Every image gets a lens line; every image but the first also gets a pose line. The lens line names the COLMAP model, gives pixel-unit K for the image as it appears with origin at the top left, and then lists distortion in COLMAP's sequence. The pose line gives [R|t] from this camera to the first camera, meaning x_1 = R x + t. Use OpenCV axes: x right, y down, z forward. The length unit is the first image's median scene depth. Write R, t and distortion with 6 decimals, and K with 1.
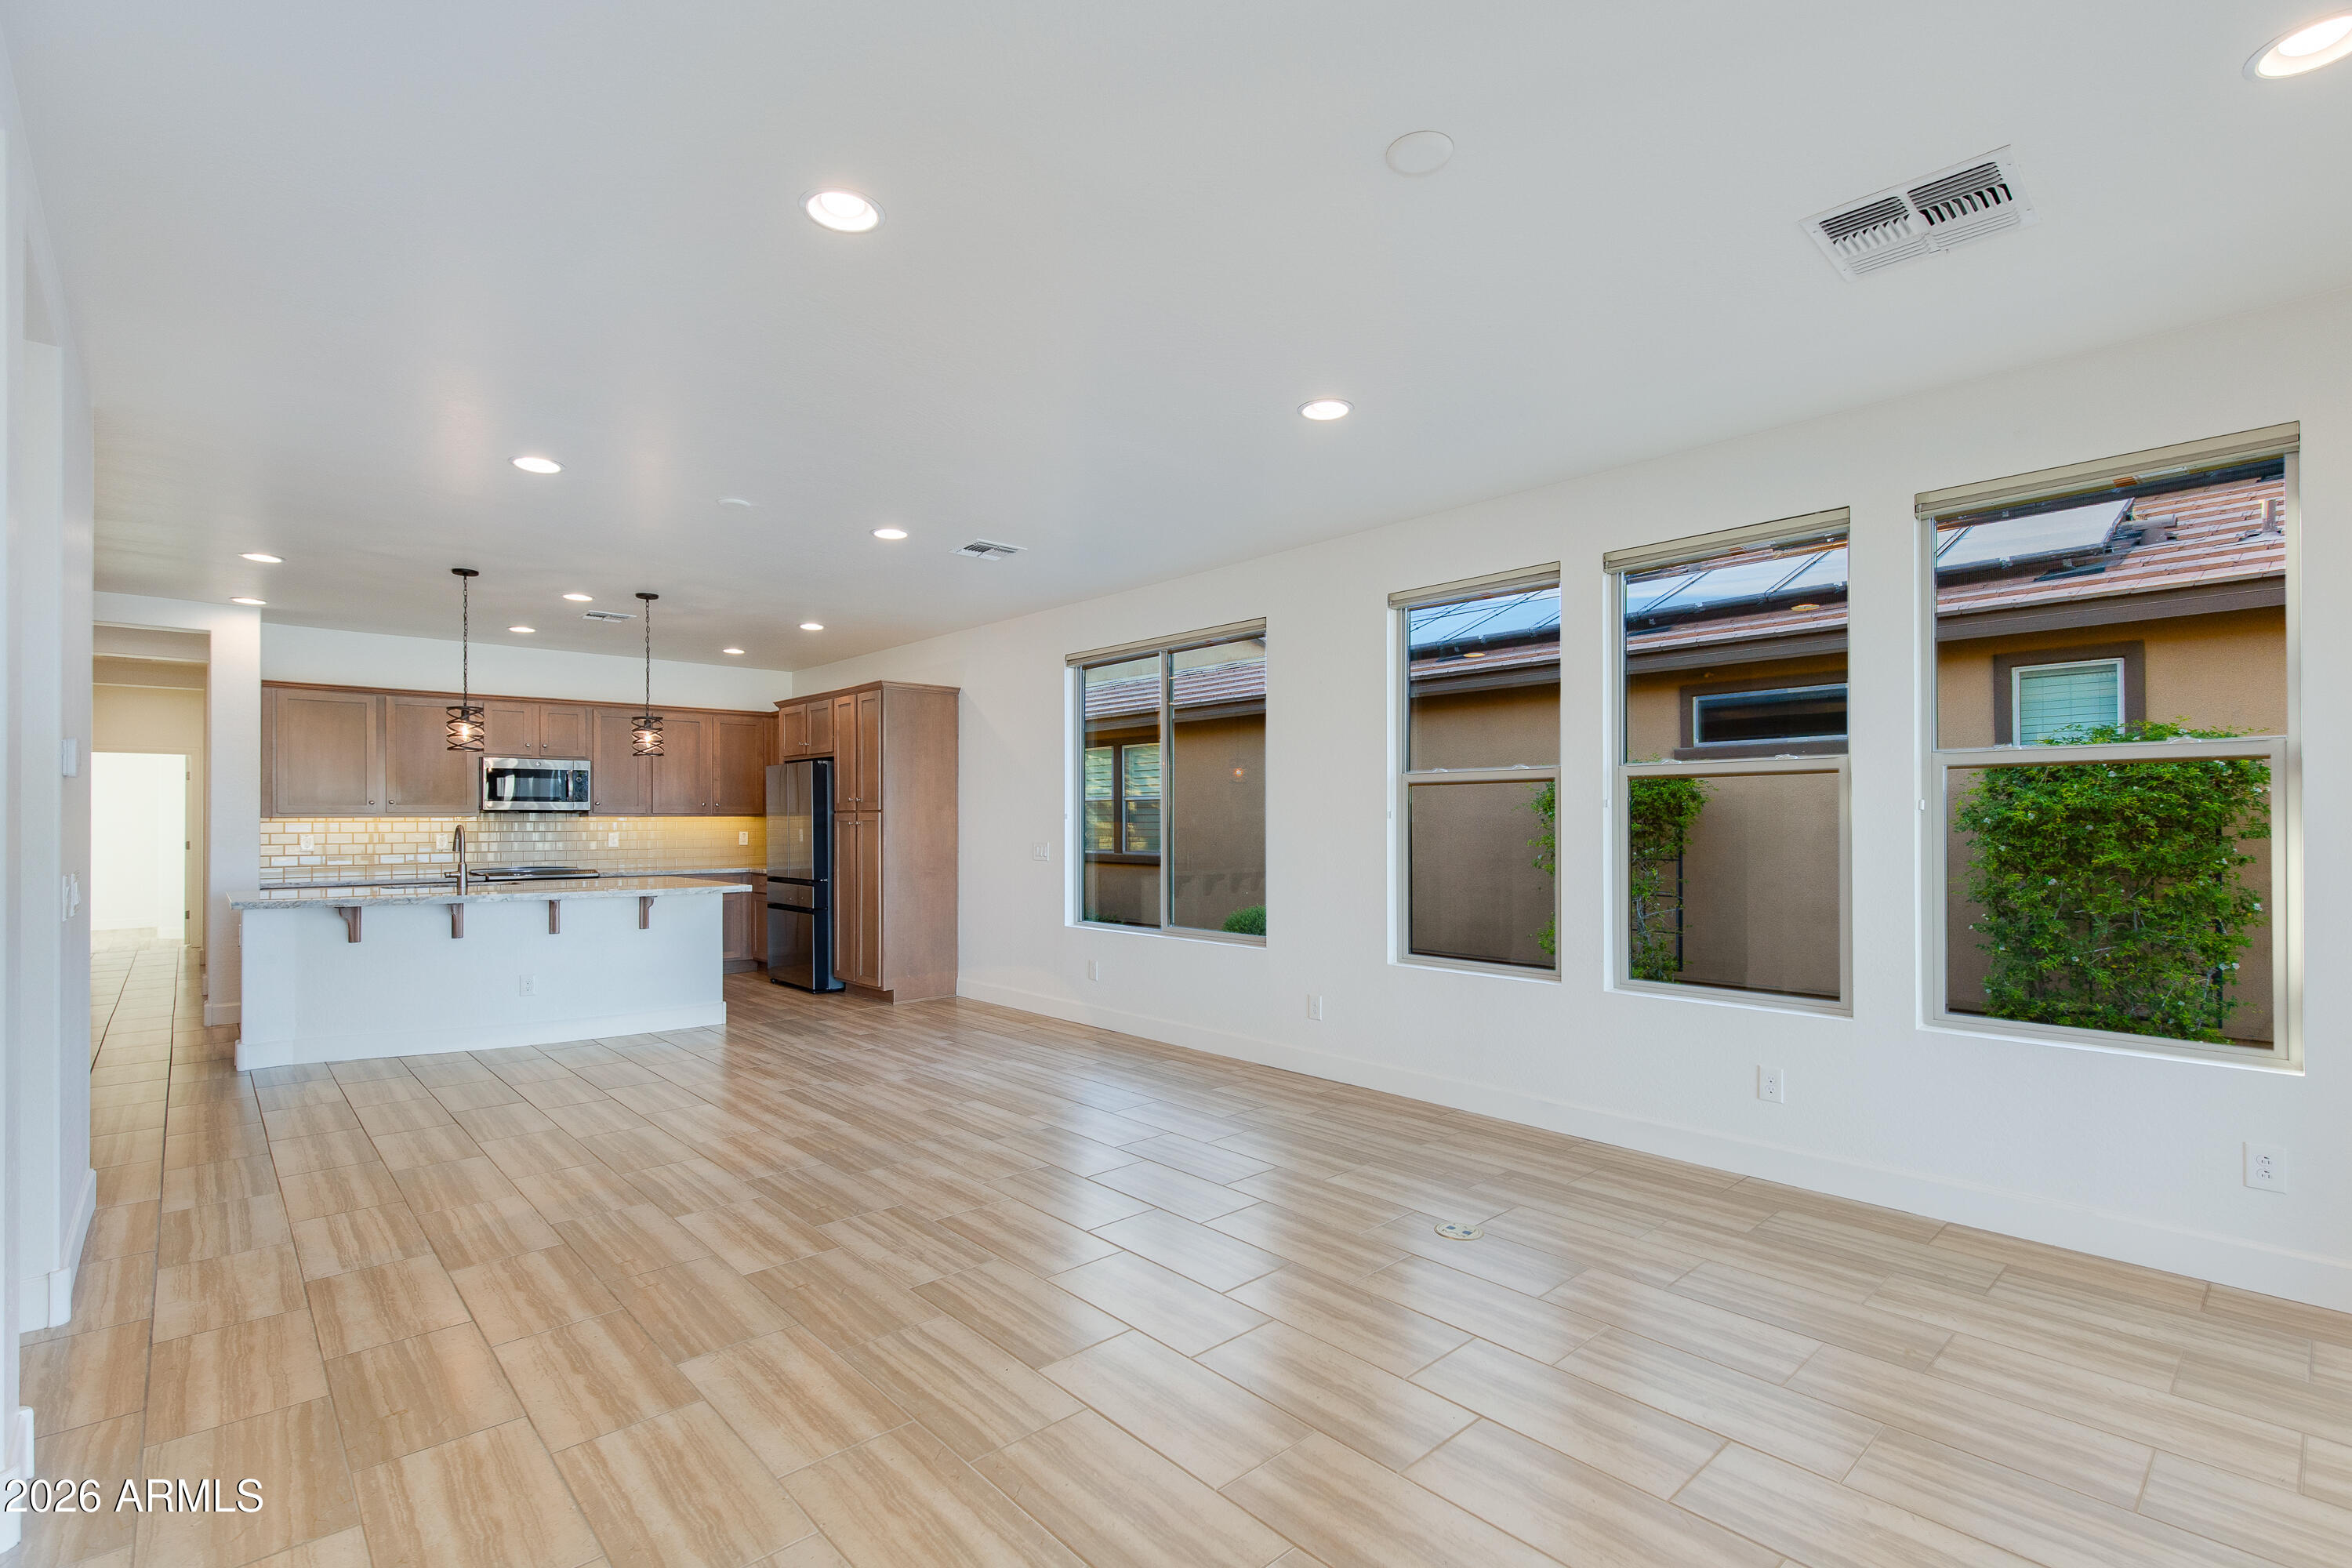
lens RADIAL K [[1093.6, 0, 1170.8], [0, 1093.6, 823.1], [0, 0, 1]] dist [0.012879, -0.003790]
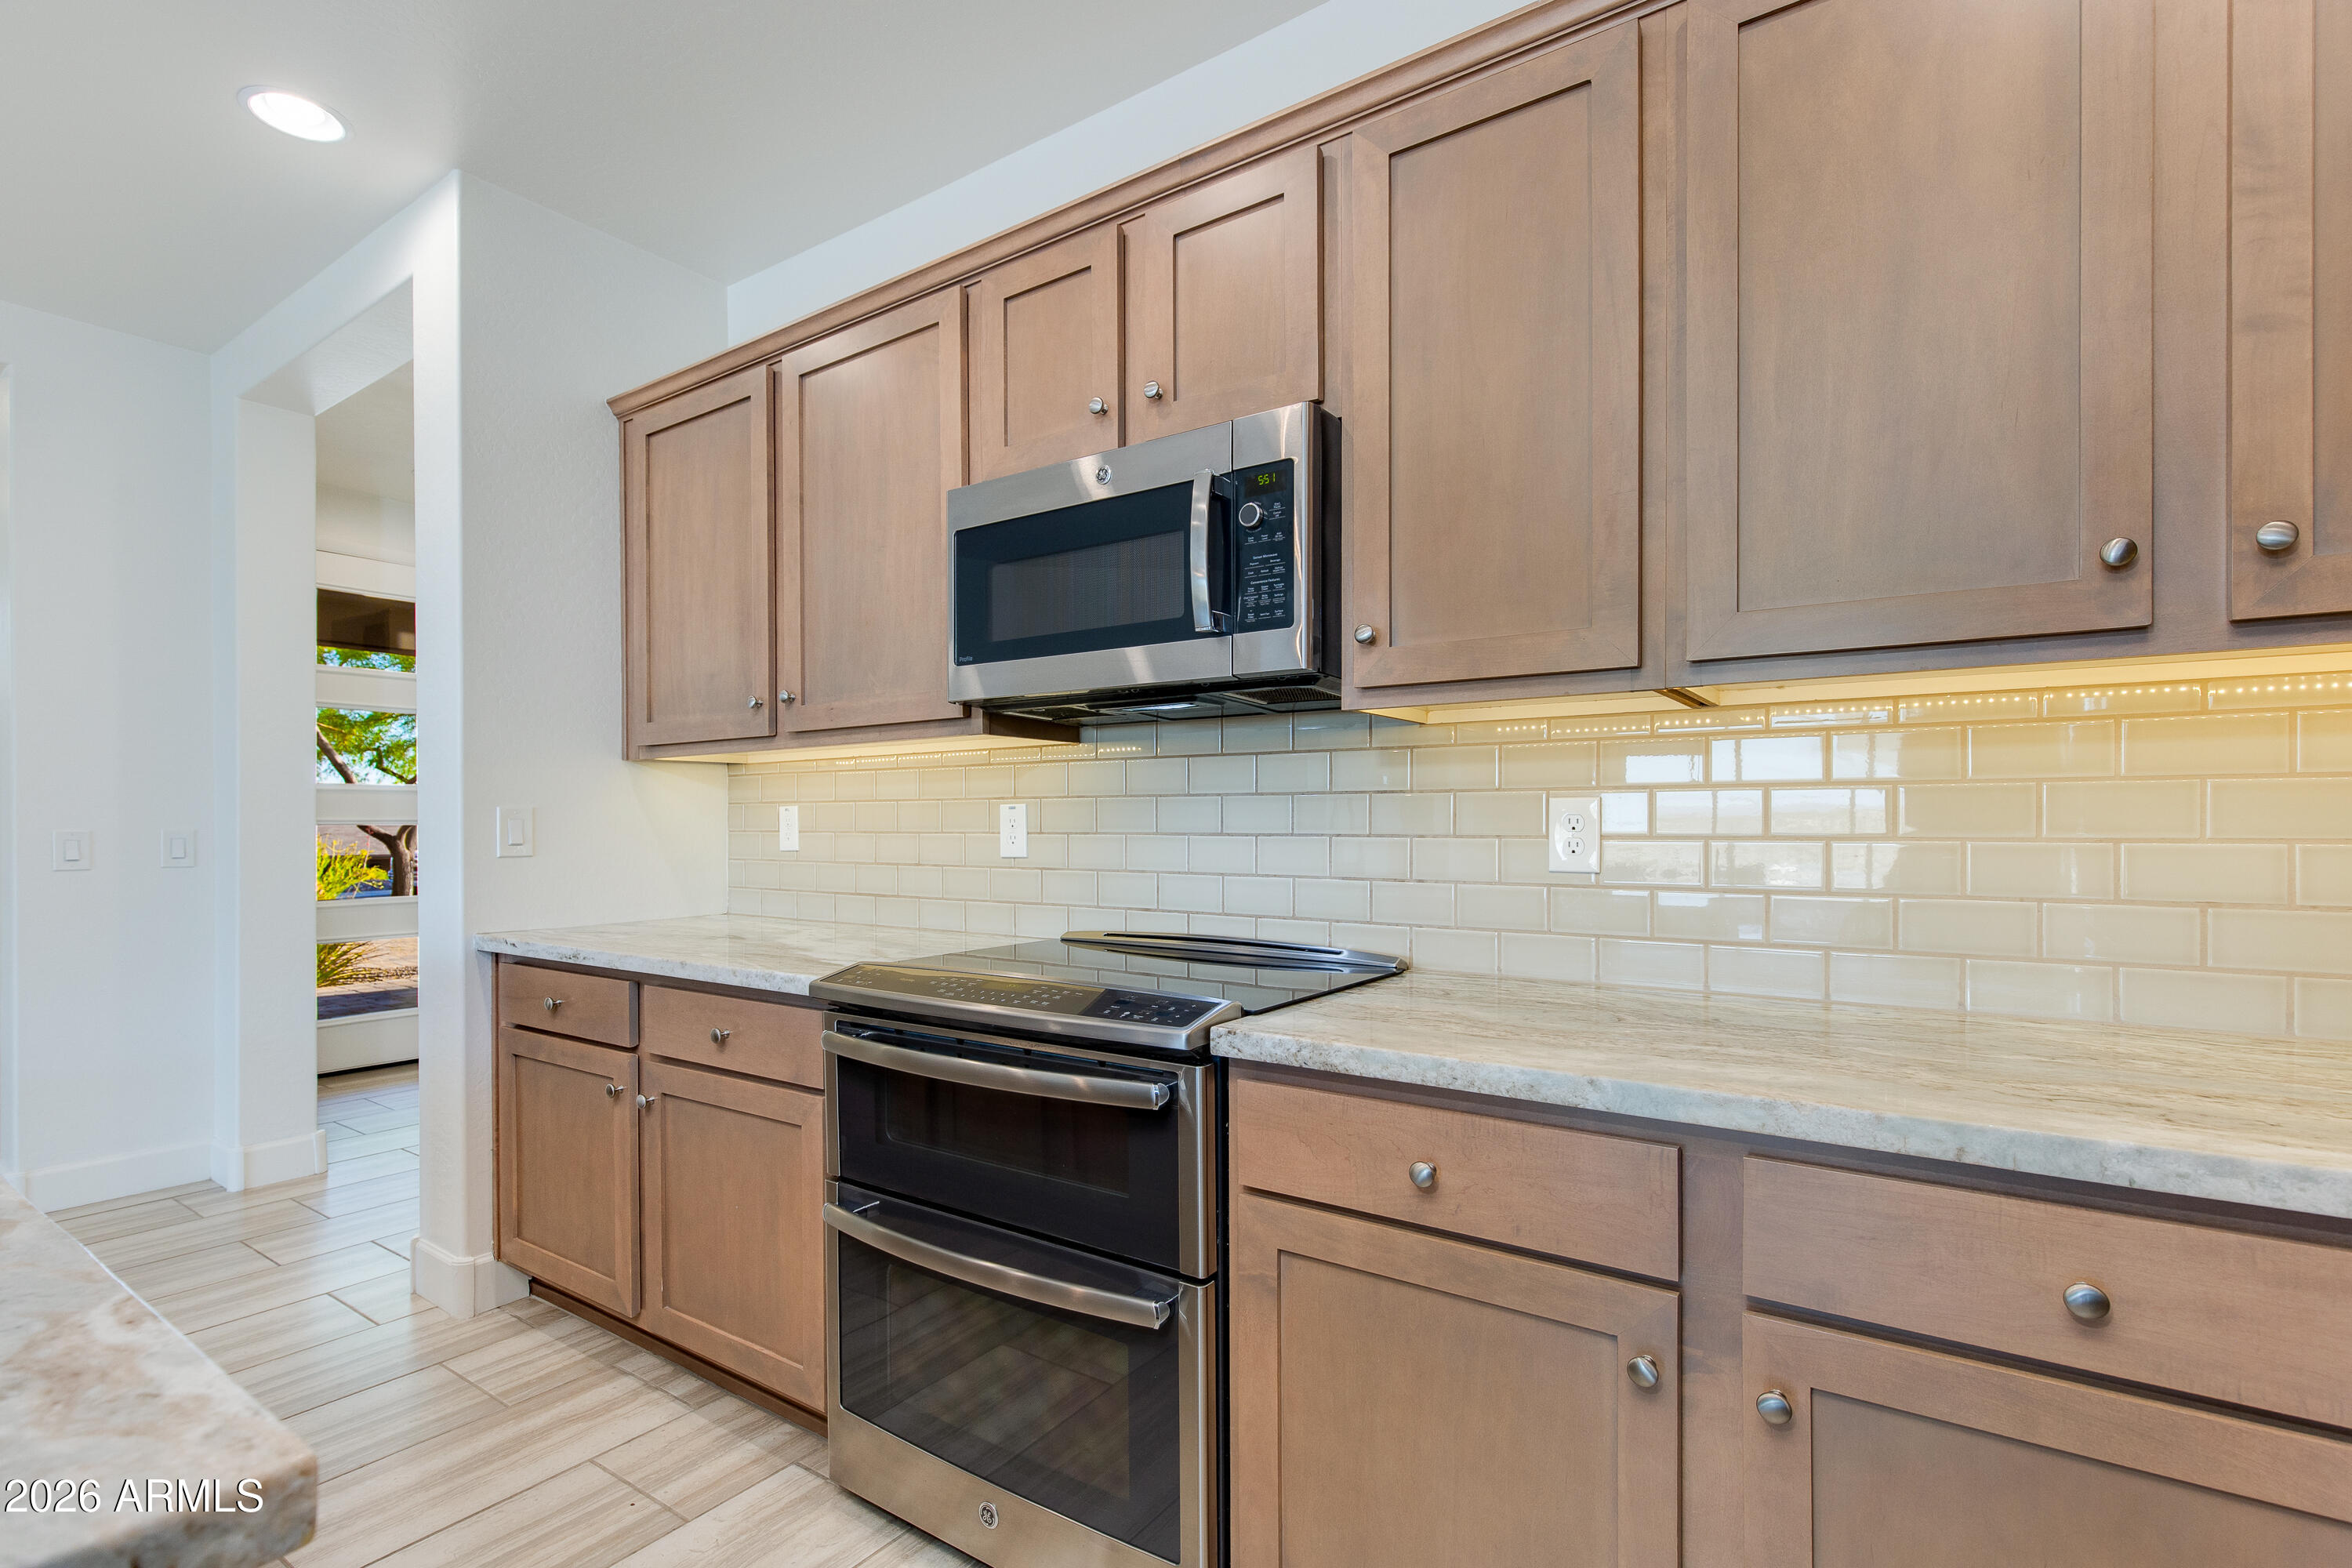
lens RADIAL K [[1086.0, 0, 1203.2], [0, 1086.0, 820.2], [0, 0, 1]] dist [0.002300, 0.000439]
pose [[0.249227, -0.001830, -0.968443, -0.648095], [-0.001330, 0.999997, -0.002232, 0.024892], [0.968444, 0.001845, 0.249223, 1.710395]]
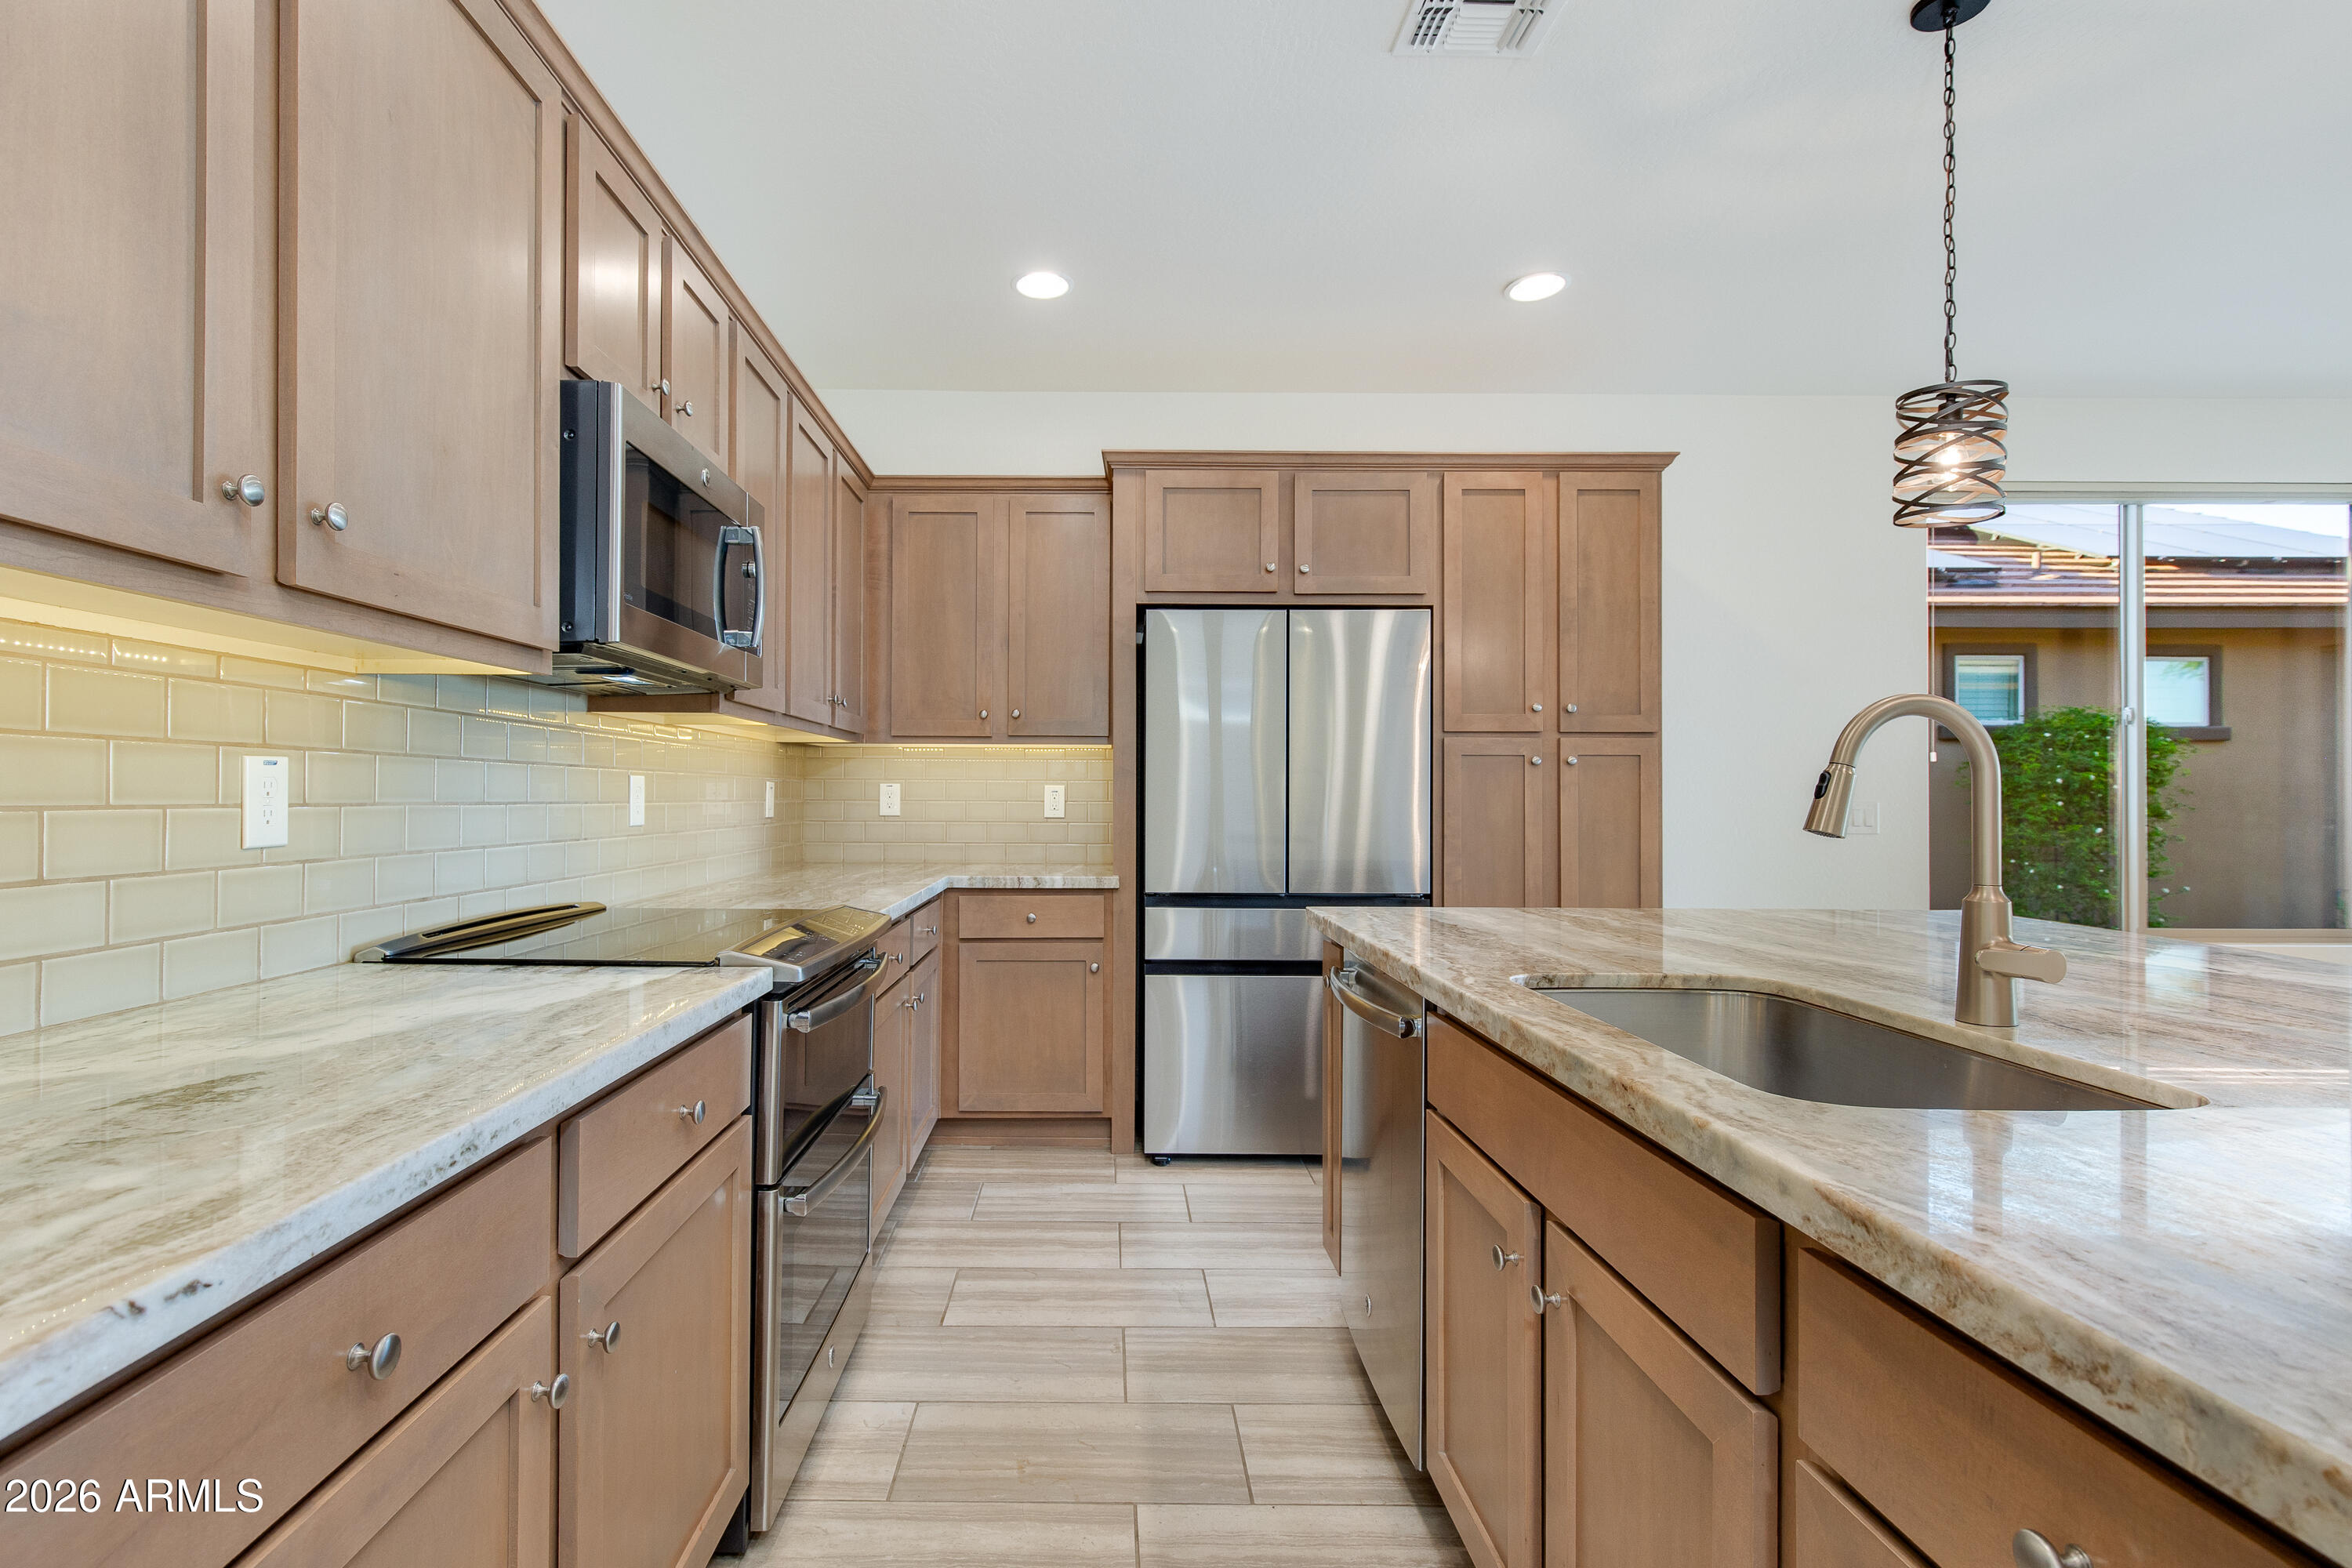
lens RADIAL K [[1140.4, 0, 1070.8], [0, 1140.4, 791.2], [0, 0, 1]] dist [0.001840, -0.001369]
pose [[0.662452, 0.007062, 0.749071, -1.249493], [-0.001288, 0.999965, -0.008289, 0.028253], [-0.749103, 0.004527, 0.662438, 1.367355]]
